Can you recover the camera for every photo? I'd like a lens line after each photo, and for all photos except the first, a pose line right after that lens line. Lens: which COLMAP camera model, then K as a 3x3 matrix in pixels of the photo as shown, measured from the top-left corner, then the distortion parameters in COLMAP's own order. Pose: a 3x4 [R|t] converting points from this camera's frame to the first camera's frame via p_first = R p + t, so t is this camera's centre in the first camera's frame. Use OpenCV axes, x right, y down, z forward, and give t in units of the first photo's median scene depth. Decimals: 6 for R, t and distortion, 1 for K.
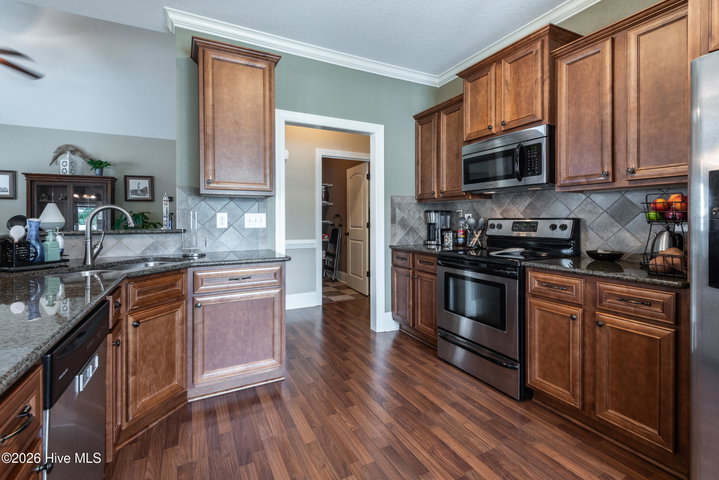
lens RADIAL K [[328.7, 0, 366.9], [0, 328.7, 218.6], [0, 0, 1]] dist [-0.002129, -0.000793]
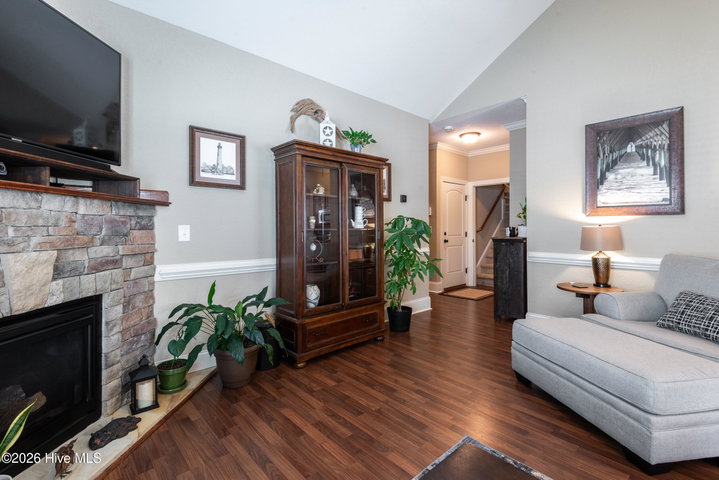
lens RADIAL K [[330.4, 0, 357.6], [0, 330.4, 225.8], [0, 0, 1]] dist [-0.001471, -0.000783]
pose [[0.966831, 0.005573, 0.255355, -2.384032], [-0.004014, 0.999970, -0.006625, 0.005558], [-0.255384, 0.005380, 0.966825, 1.002648]]
